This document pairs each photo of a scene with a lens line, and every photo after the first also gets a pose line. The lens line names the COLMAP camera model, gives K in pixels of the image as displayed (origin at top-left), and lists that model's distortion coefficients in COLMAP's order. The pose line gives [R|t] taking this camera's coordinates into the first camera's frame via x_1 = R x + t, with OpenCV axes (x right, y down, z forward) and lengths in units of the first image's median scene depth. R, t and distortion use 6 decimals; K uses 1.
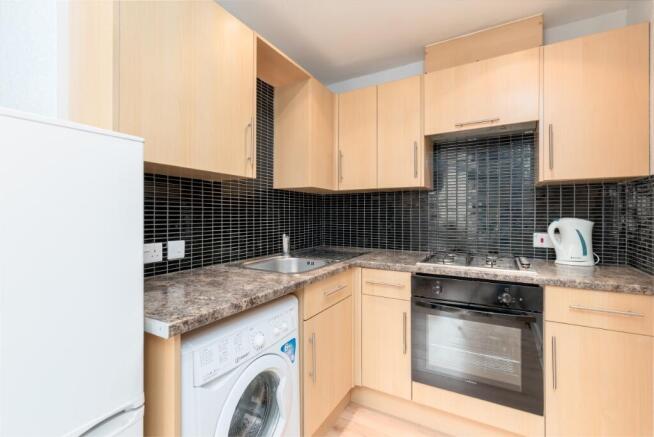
lens RADIAL K [[295.5, 0, 327.5], [0, 295.5, 215.4], [0, 0, 1]] dist [0.002023, 0.000033]
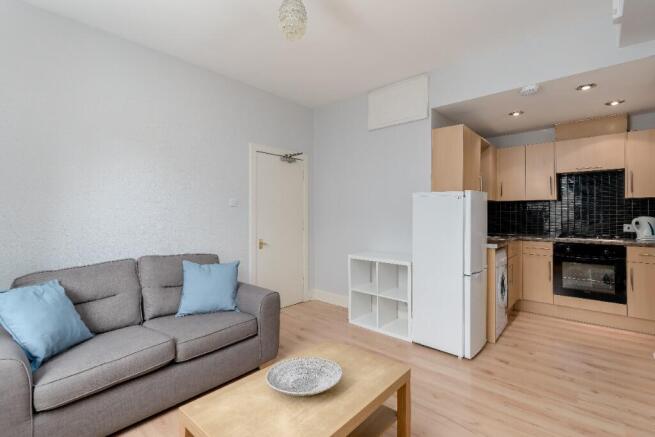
lens RADIAL K [[295.9, 0, 328.0], [0, 295.9, 215.4], [0, 0, 1]] dist [0.002023, 0.000033]
pose [[0.979311, -0.002239, -0.202349, -0.827085], [0.001926, 0.999997, -0.001744, 0.002471], [0.202352, 0.001318, 0.979312, -1.334274]]
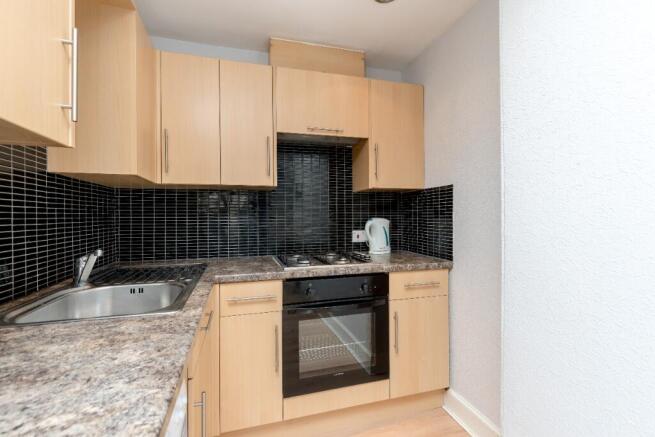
lens RADIAL K [[295.9, 0, 328.0], [0, 295.9, 215.4], [0, 0, 1]] dist [0.002023, 0.000033]
pose [[0.691707, -0.004602, 0.722164, -0.269119], [0.008788, 0.999959, -0.002045, -0.001534], [-0.722125, 0.007761, 0.691719, 0.260224]]
